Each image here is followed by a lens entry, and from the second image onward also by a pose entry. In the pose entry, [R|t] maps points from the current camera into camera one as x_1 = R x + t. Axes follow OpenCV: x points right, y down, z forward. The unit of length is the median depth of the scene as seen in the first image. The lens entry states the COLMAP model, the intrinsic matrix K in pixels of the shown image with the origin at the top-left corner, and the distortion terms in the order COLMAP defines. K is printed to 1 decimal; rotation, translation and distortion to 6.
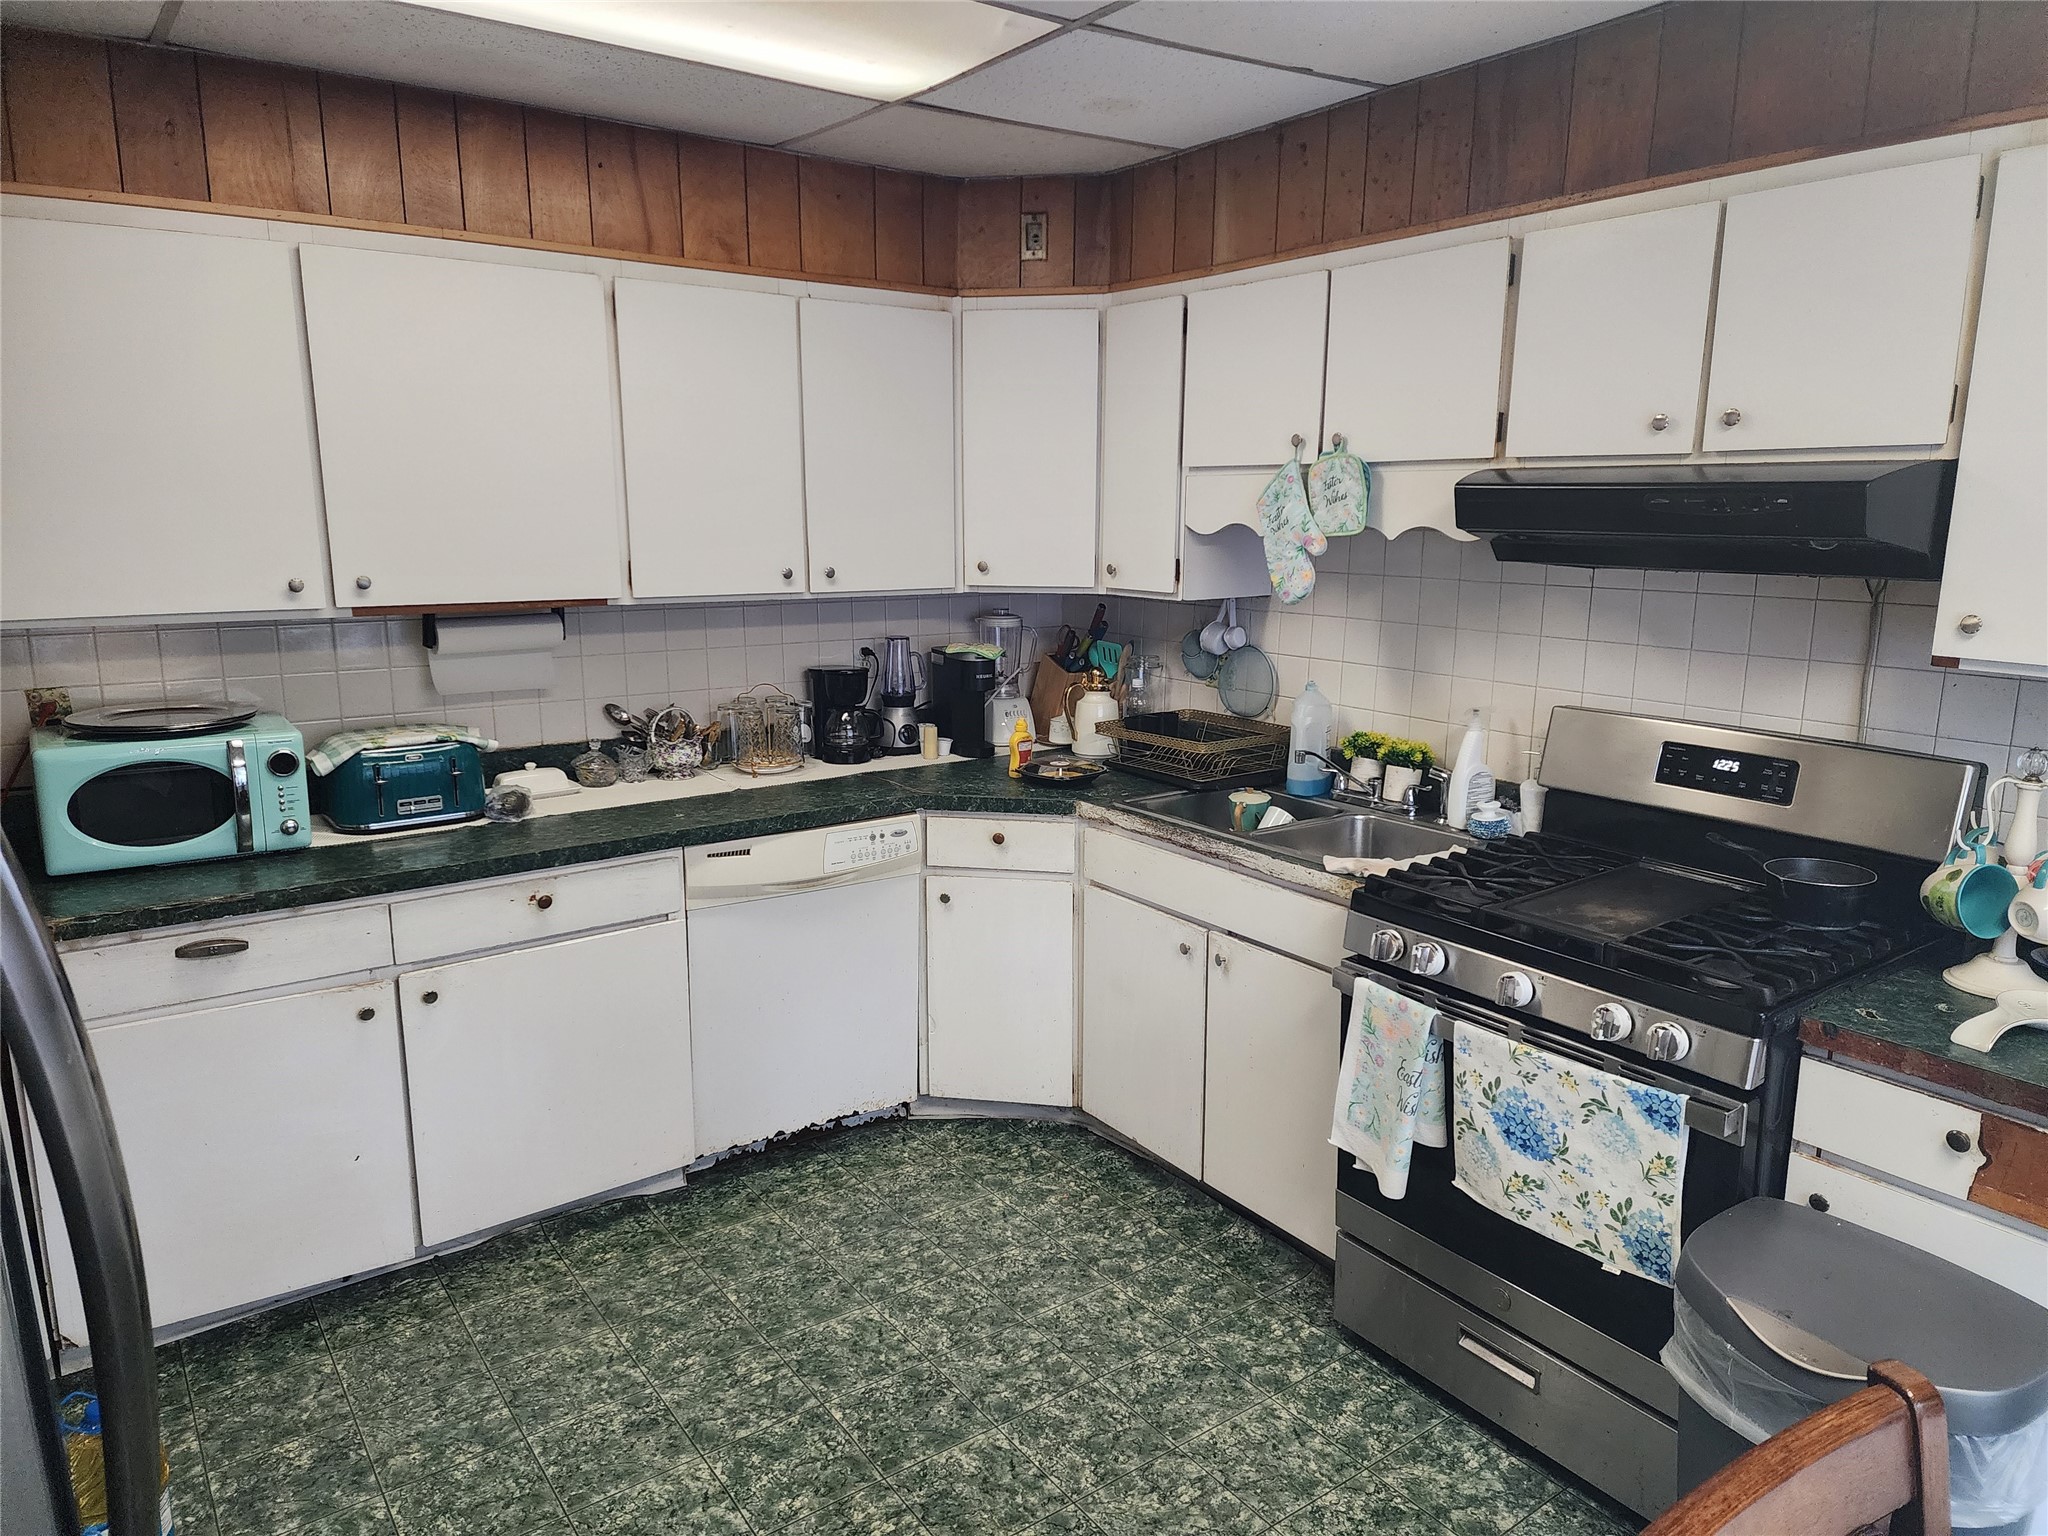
lens RADIAL K [[1365.4, 0, 1032.7], [0, 1365.4, 775.8], [0, 0, 1]] dist [0.077662, -0.069369]
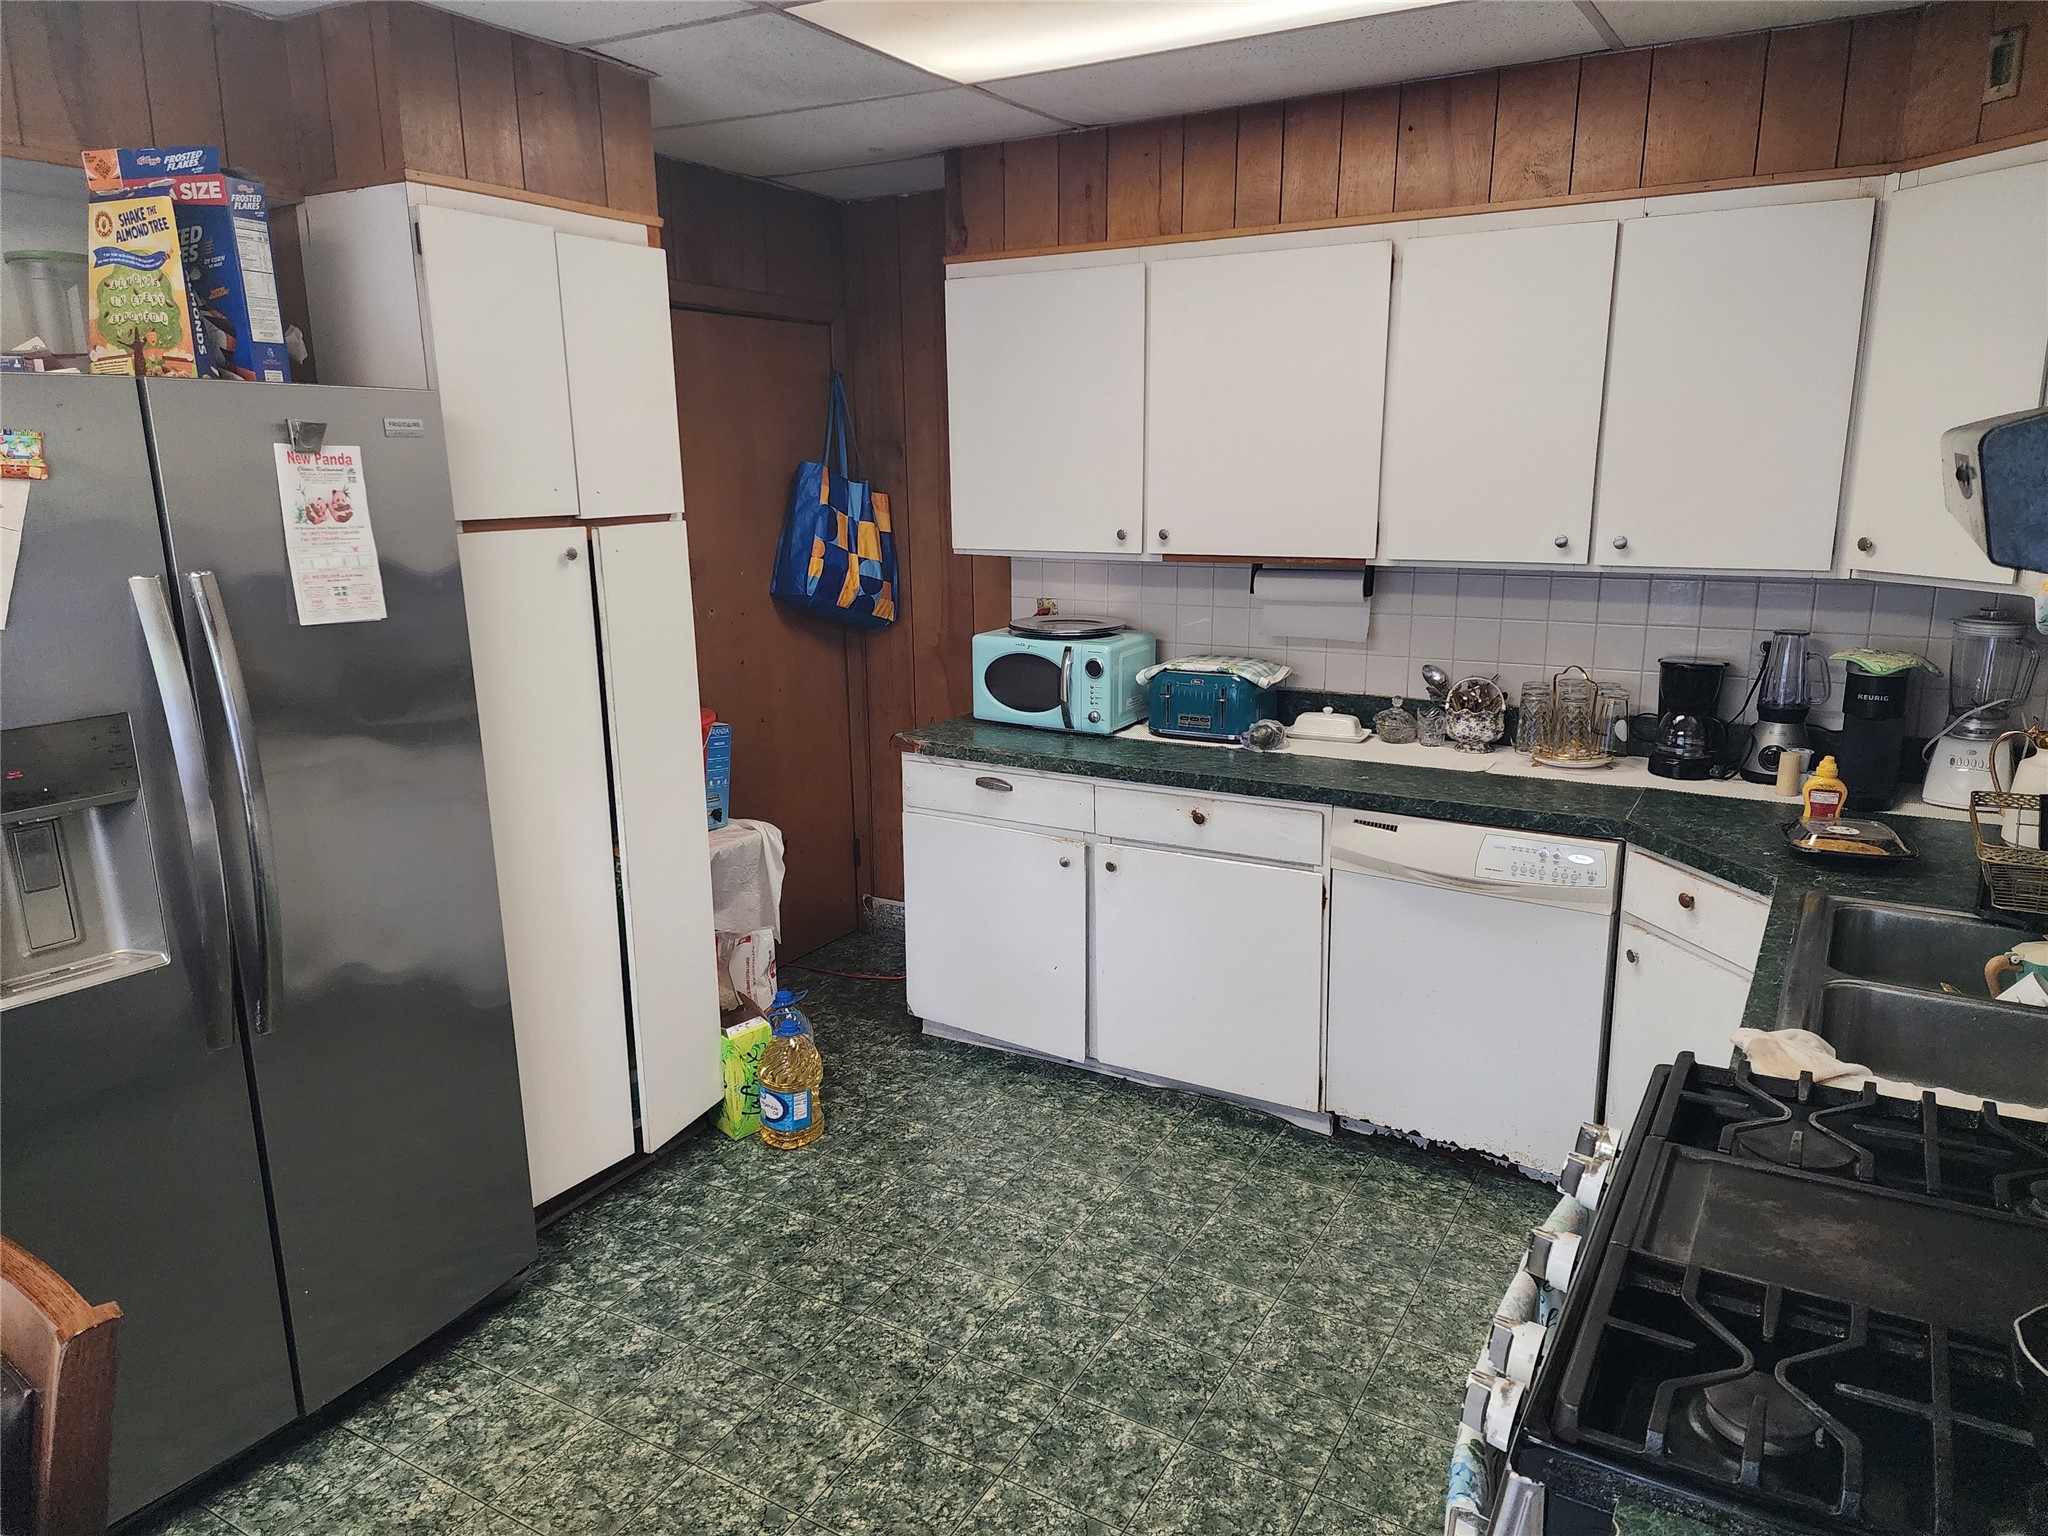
lens RADIAL K [[1365.4, 0, 1030.0], [0, 1365.4, 762.0], [0, 0, 1]] dist [0.077662, -0.069369]
pose [[0.391508, 0.192072, -0.899905, 0.551372], [-0.172815, 0.975918, 0.133112, -0.073970], [0.903801, 0.103402, 0.415273, 0.363464]]
